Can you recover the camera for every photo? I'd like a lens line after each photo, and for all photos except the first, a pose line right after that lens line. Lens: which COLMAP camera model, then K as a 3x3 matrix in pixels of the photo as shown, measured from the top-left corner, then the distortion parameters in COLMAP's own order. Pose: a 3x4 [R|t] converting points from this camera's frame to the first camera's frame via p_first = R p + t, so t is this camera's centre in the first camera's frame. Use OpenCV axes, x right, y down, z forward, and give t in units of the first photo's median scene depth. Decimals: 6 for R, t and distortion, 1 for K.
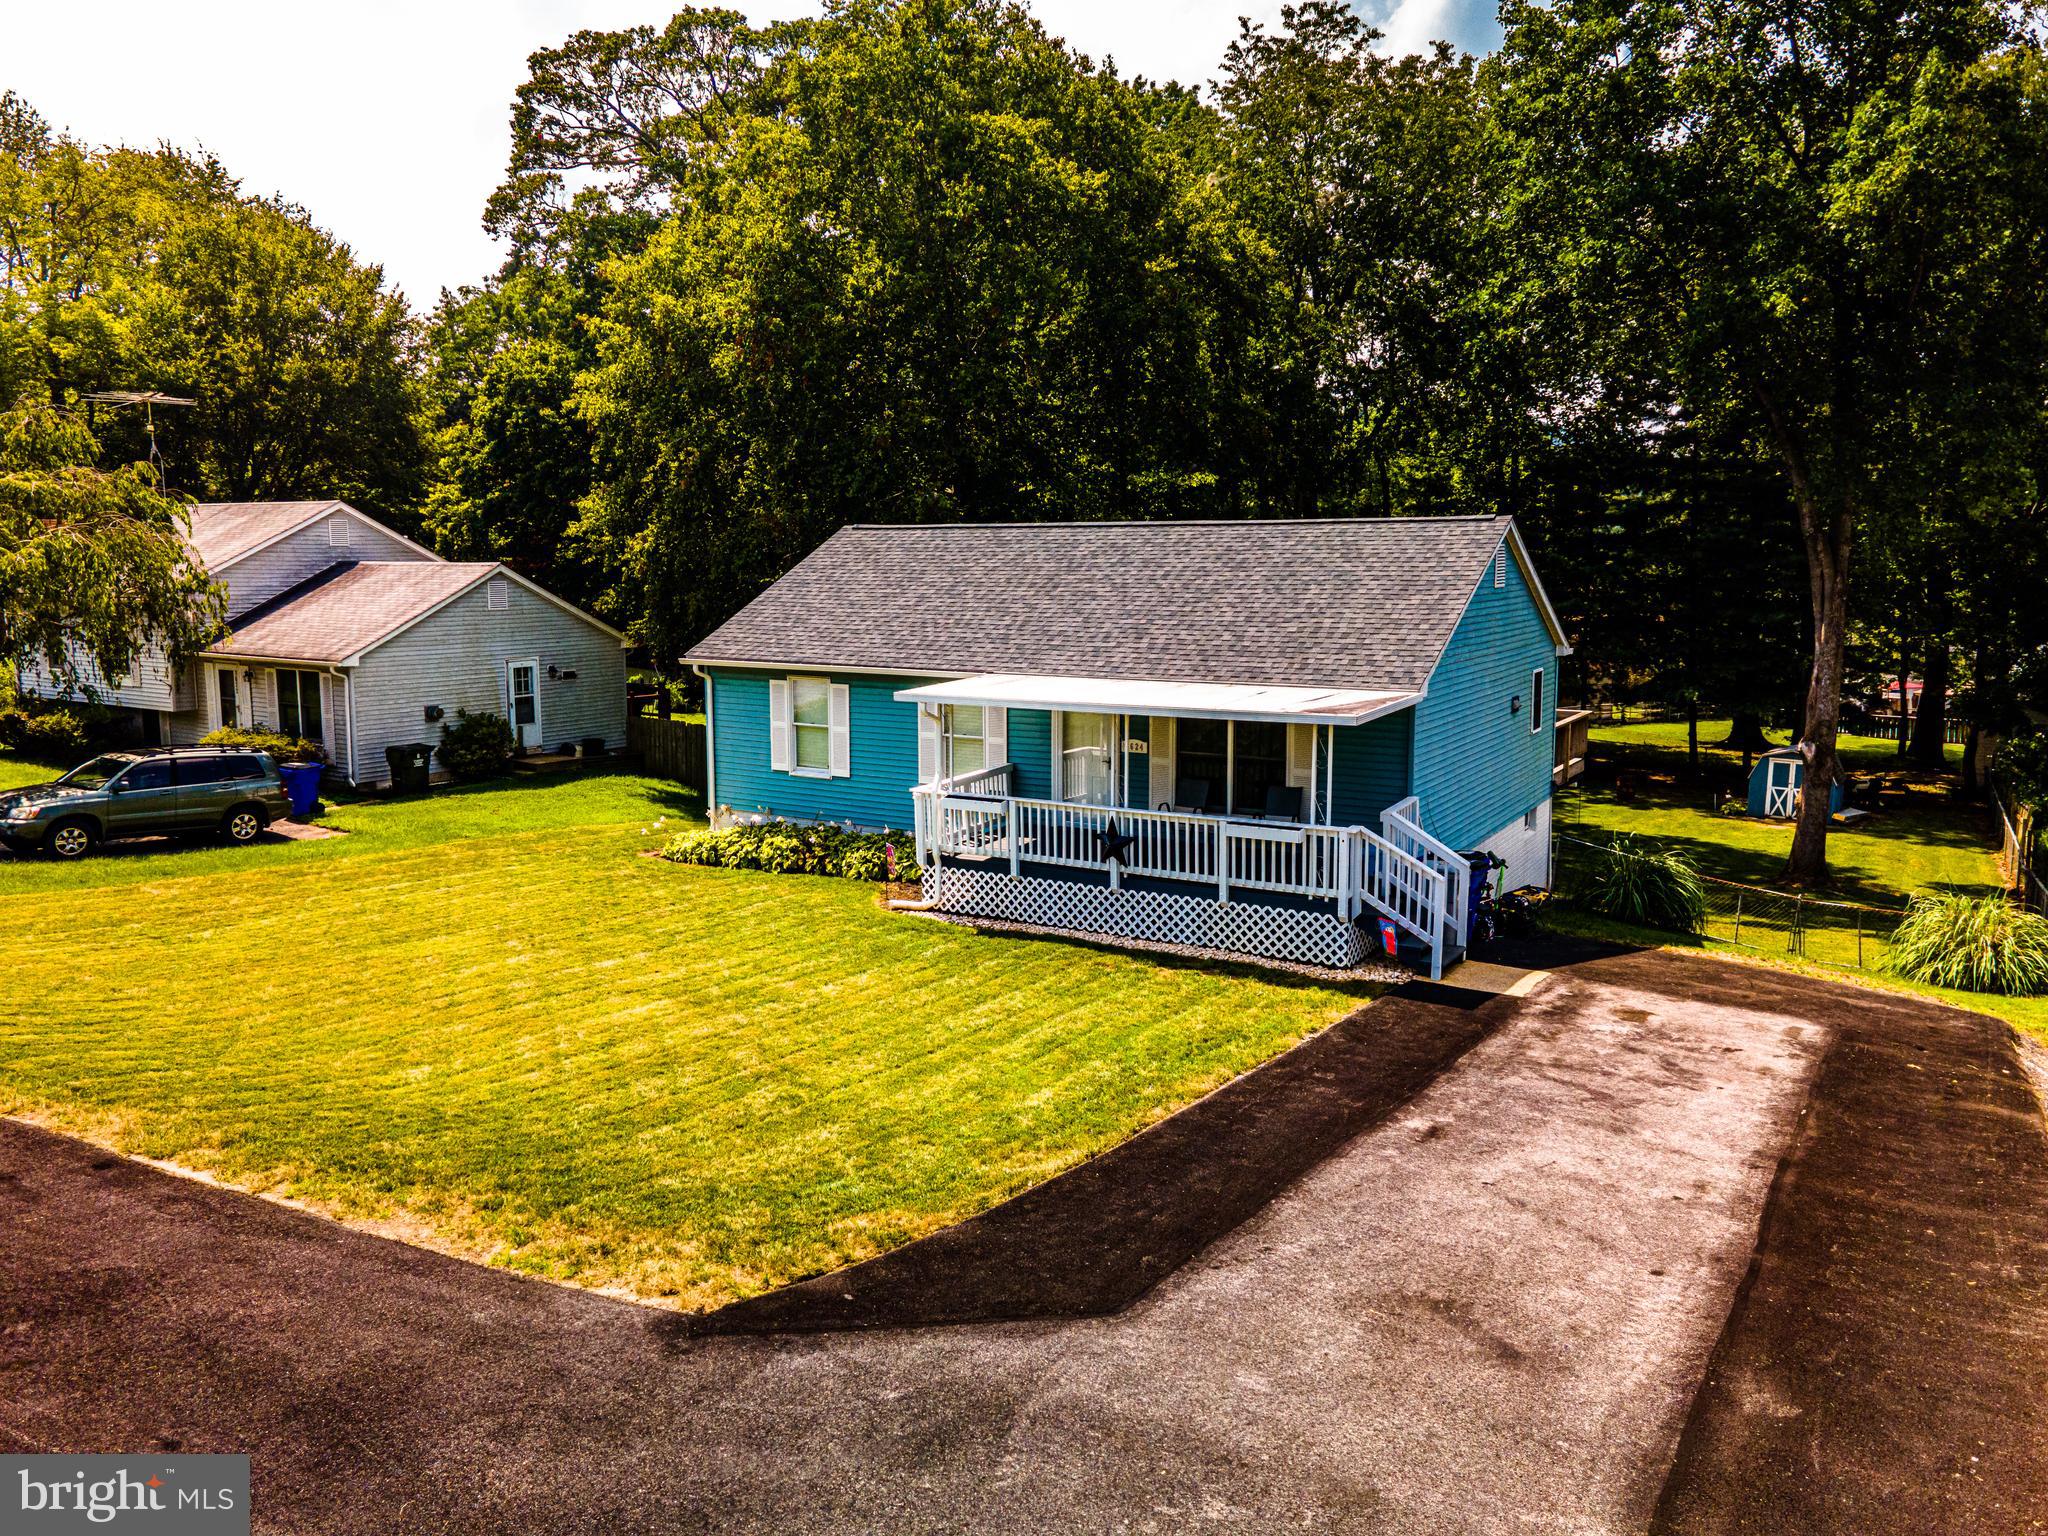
lens RADIAL K [[1476.7, 0, 1005.9], [0, 1476.7, 765.6], [0, 0, 1]] dist [0.004141, 0.083762]
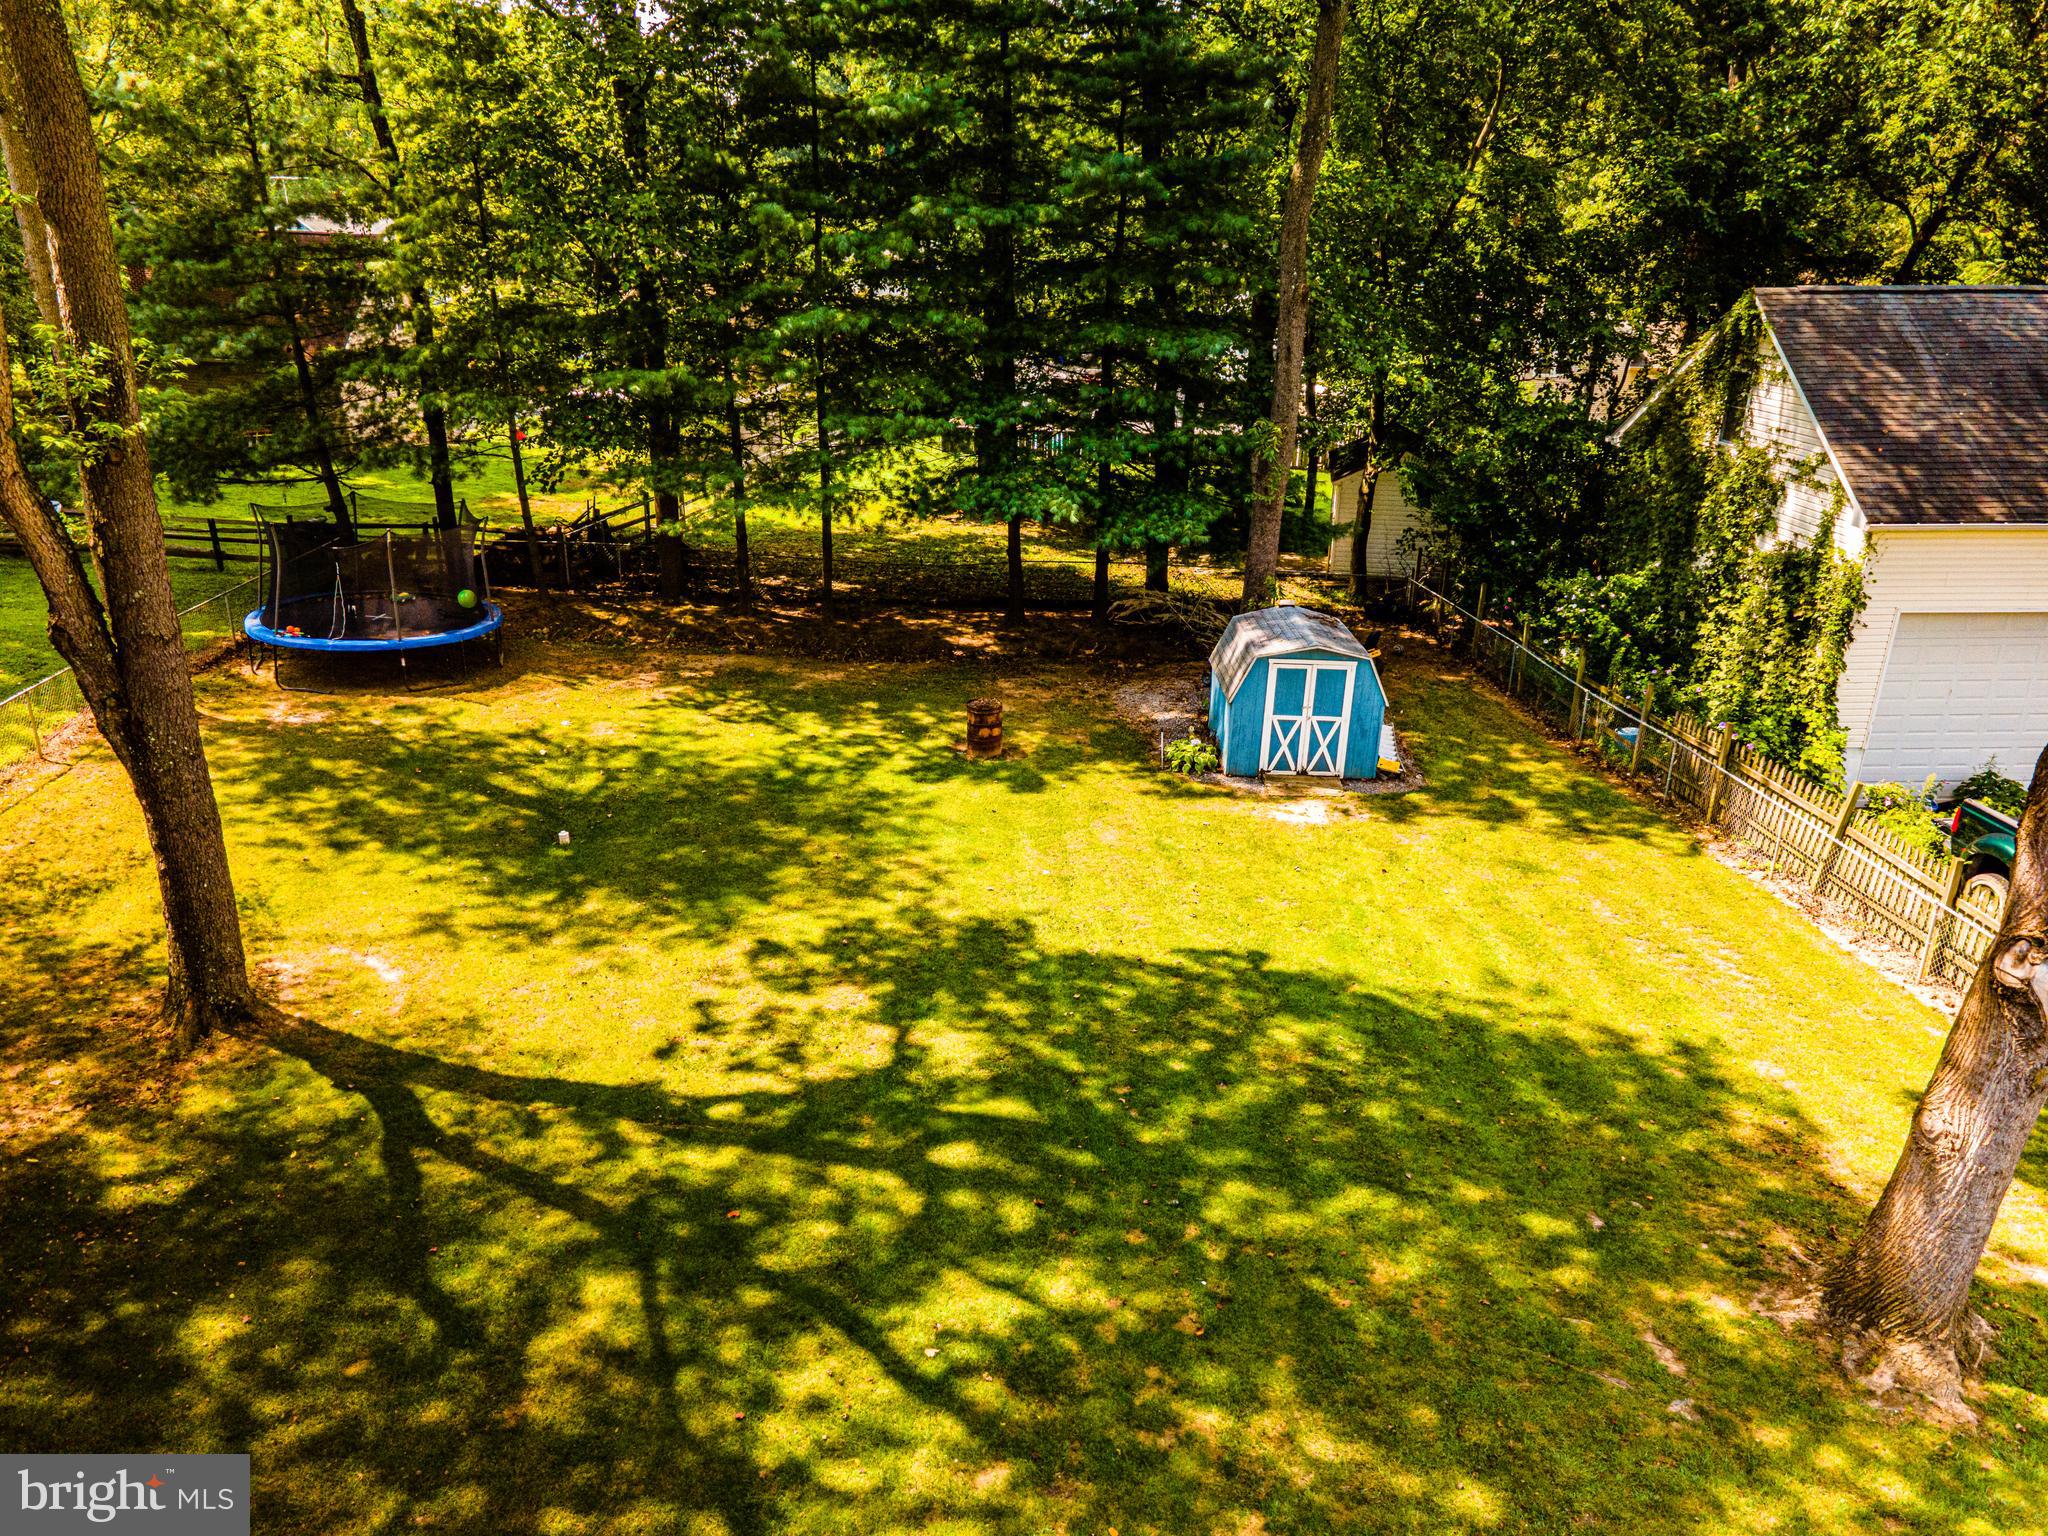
lens RADIAL K [[1556.9, 0, 1025.1], [0, 1556.9, 732.6], [0, 0, 1]] dist [0.002539, 0.062266]
pose [[0.820129, -0.171282, 0.545940, 0.530570], [0.064877, 0.975827, 0.208693, -0.285486], [-0.568488, -0.135736, 0.811417, 1.971528]]
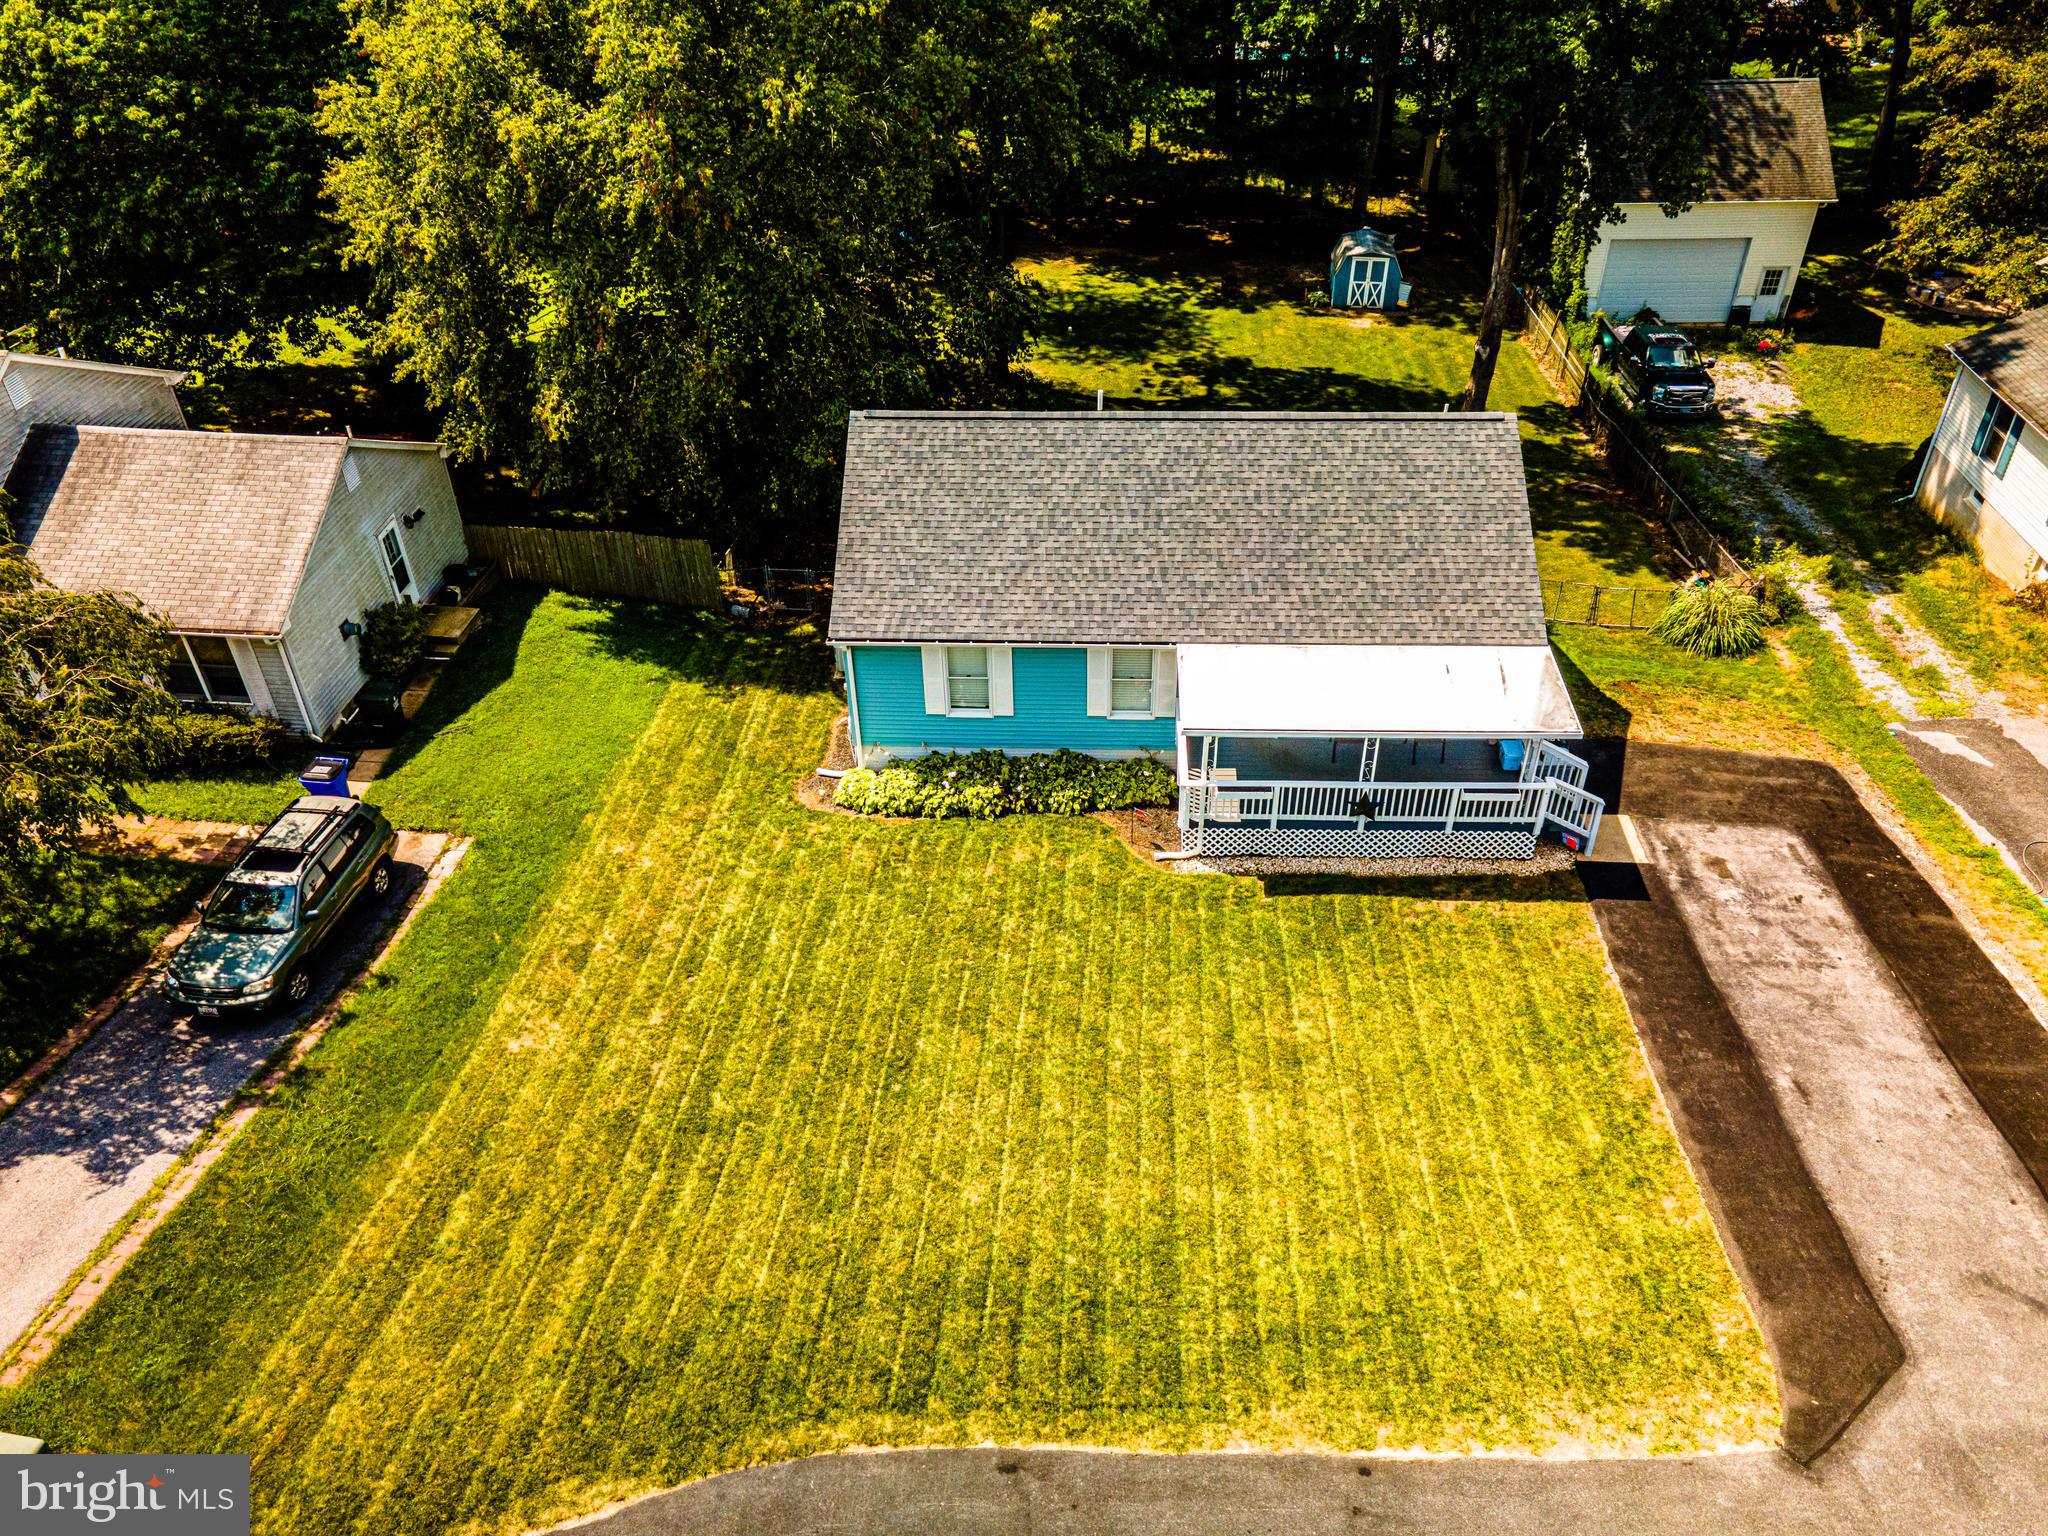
lens RADIAL K [[1556.9, 0, 1025.1], [0, 1556.9, 732.6], [0, 0, 1]] dist [0.002539, 0.062266]
pose [[0.878537, -0.284083, 0.384017, -0.861550], [0.080262, 0.880293, 0.467592, -0.825112], [-0.470883, -0.379975, 0.796171, 0.059508]]
